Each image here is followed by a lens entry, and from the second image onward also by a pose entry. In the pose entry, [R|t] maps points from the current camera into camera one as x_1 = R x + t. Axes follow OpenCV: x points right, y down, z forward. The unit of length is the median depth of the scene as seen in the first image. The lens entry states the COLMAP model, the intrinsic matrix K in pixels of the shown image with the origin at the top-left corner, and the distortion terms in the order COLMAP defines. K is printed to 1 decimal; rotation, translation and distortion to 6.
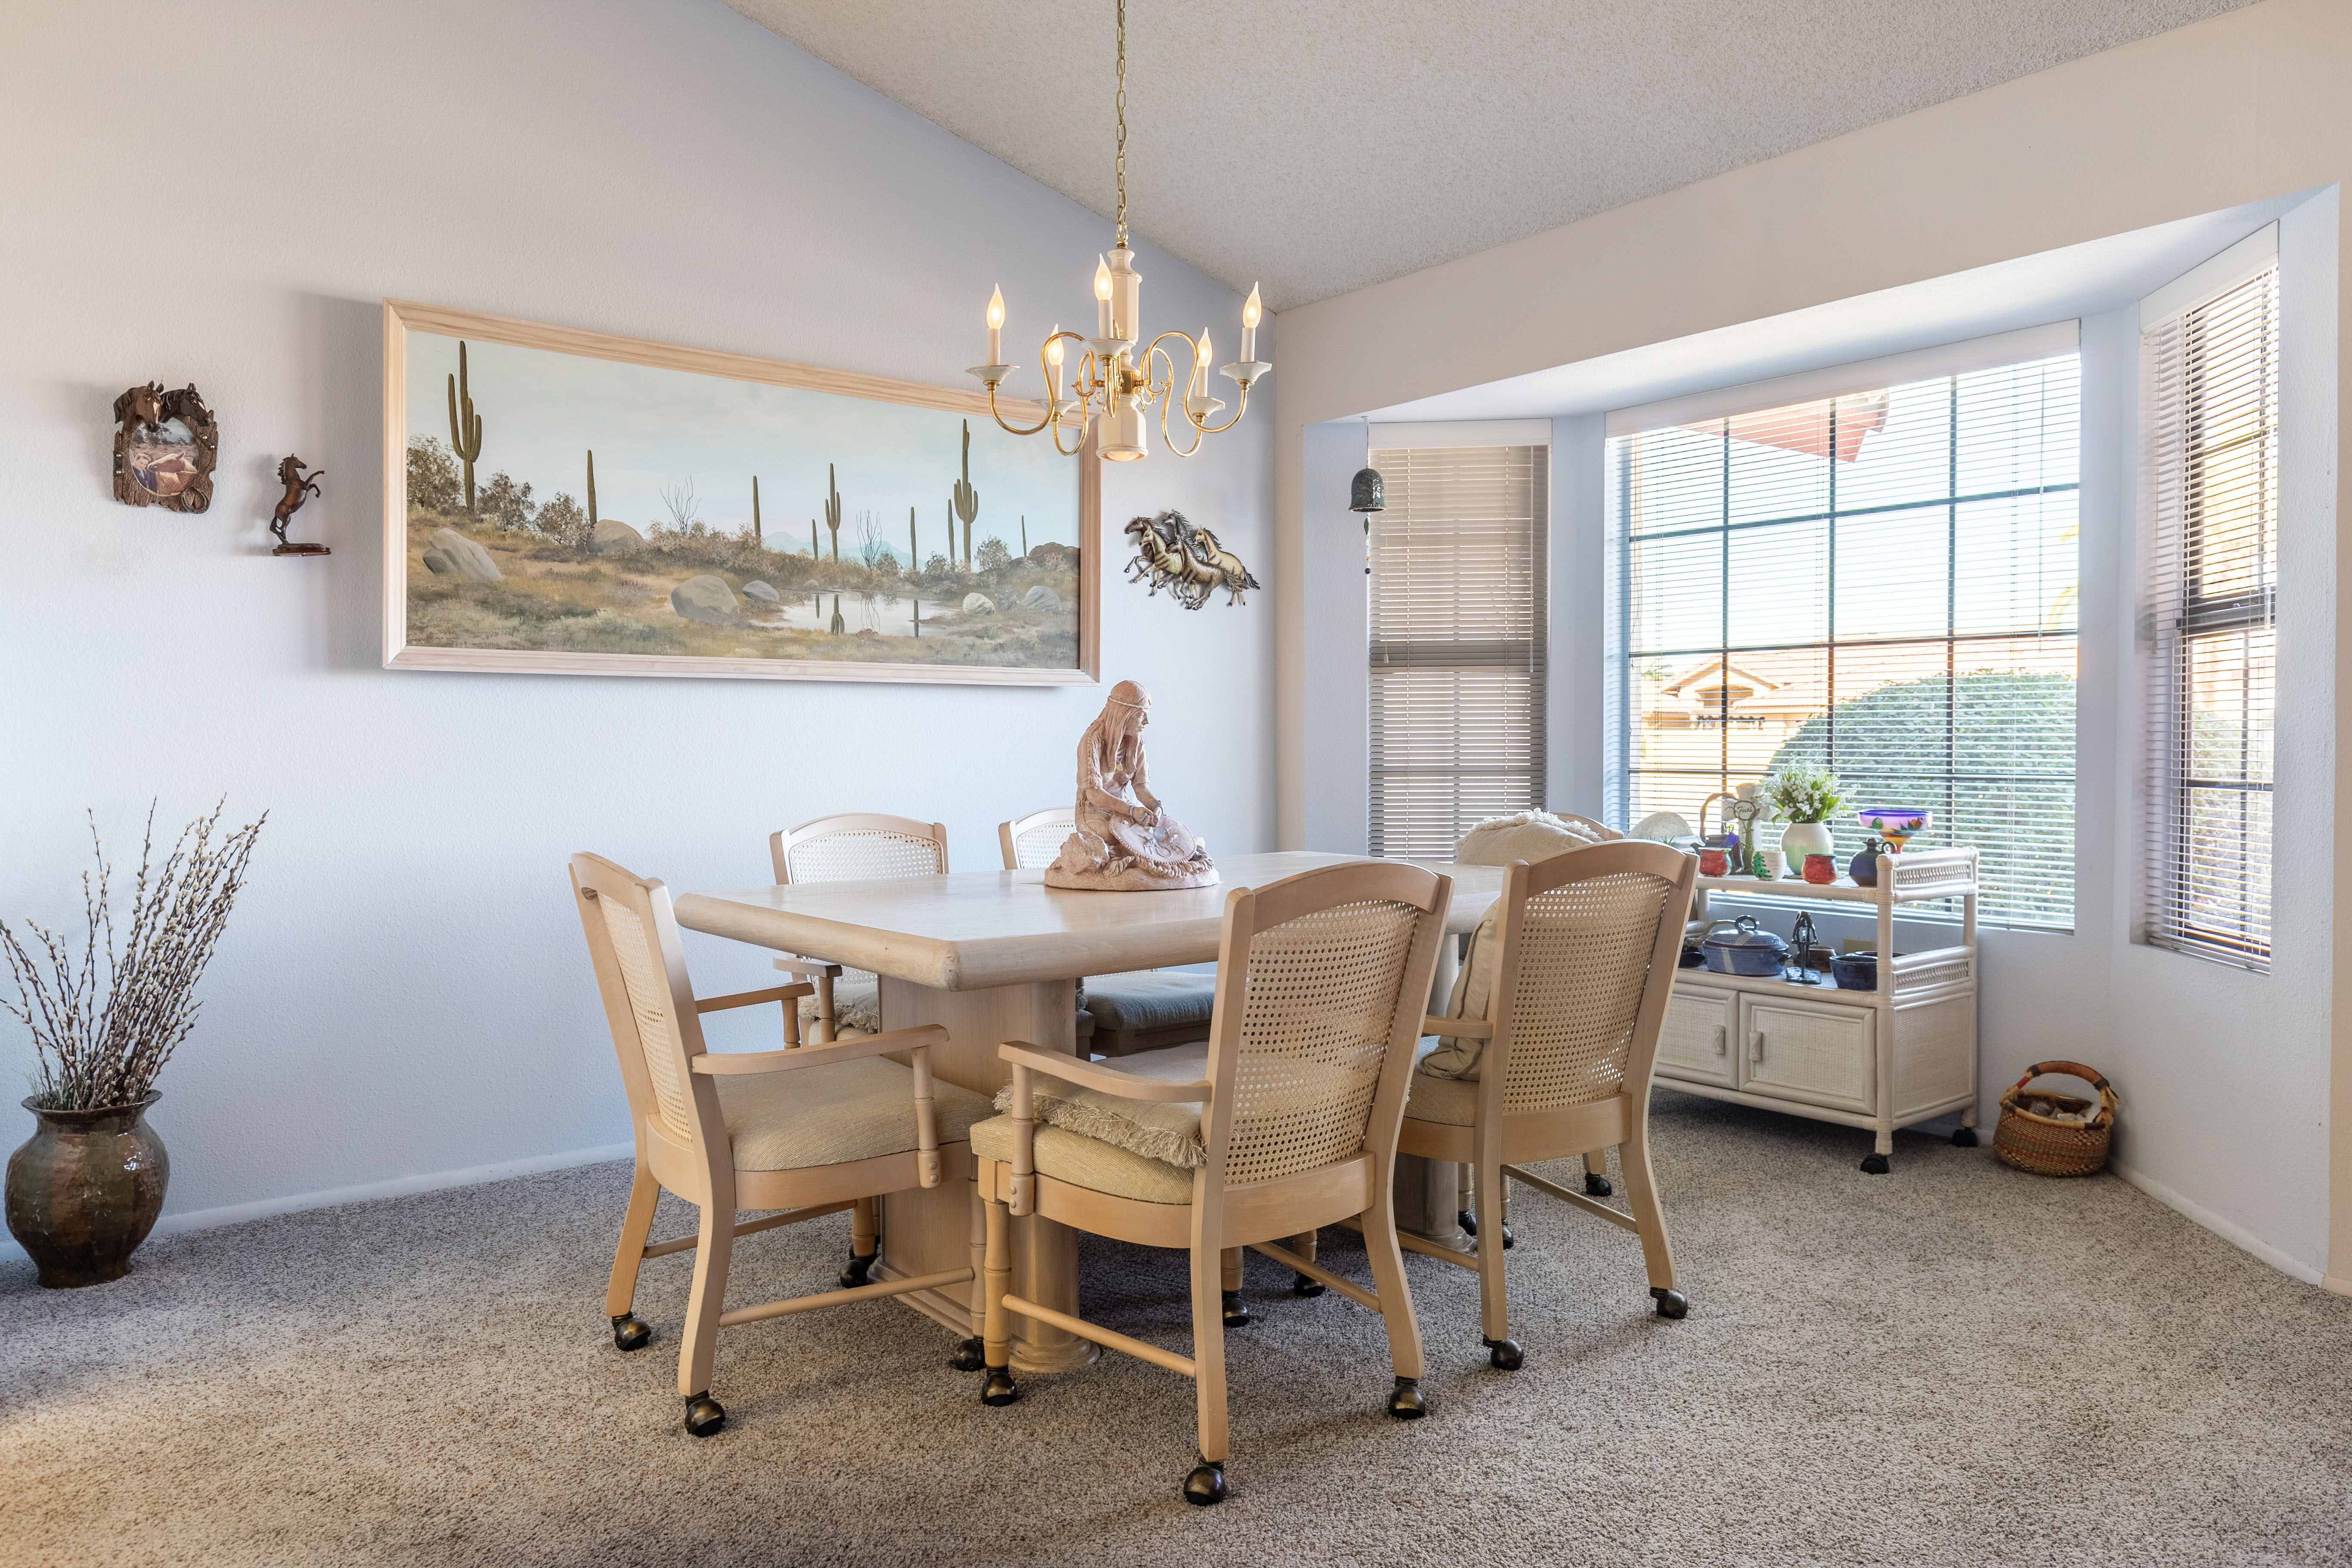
lens RADIAL K [[1575.0, 0, 1176.0], [0, 1575.0, 784.0], [0, 0, 1]] dist [0.001661, 0.000681]
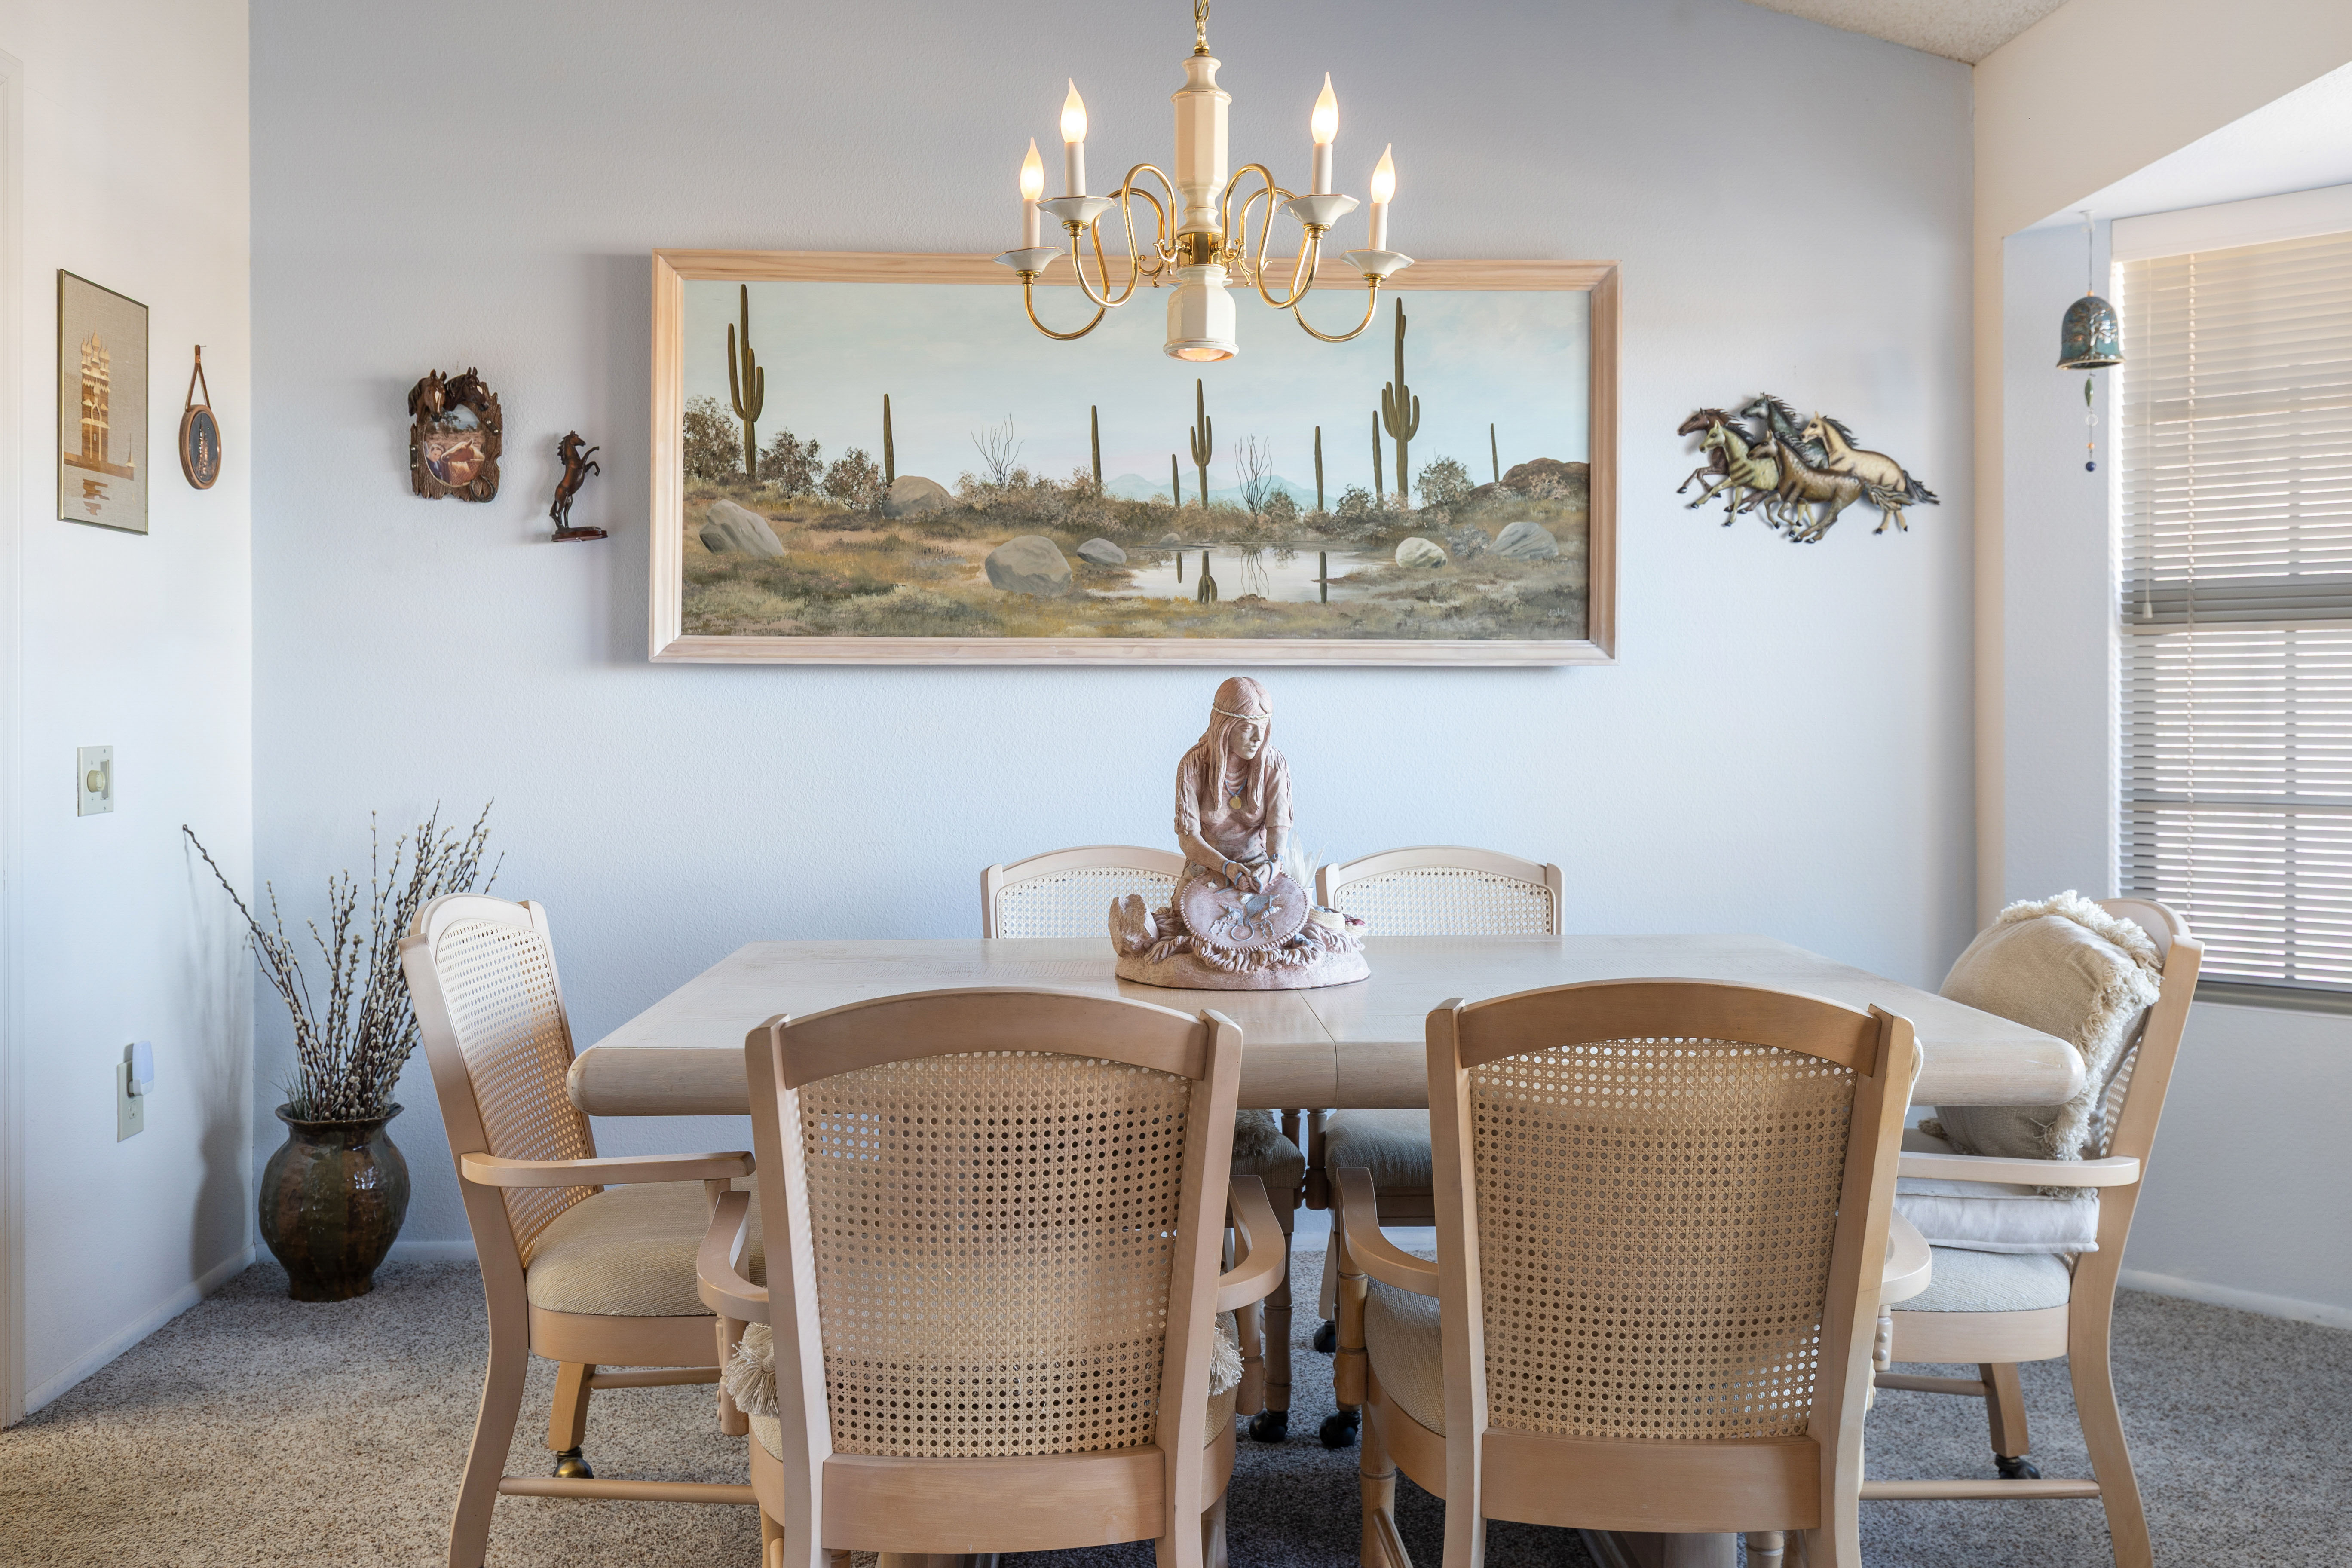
lens RADIAL K [[2048.4, 0, 1175.9], [0, 2048.4, 706.5], [0, 0, 1]] dist [0.007917, 0.003138]
pose [[0.810723, 0.004408, -0.585413, 0.373618], [-0.019090, 0.999639, -0.018912, -0.028280], [0.585118, 0.026508, 0.810515, 0.208412]]
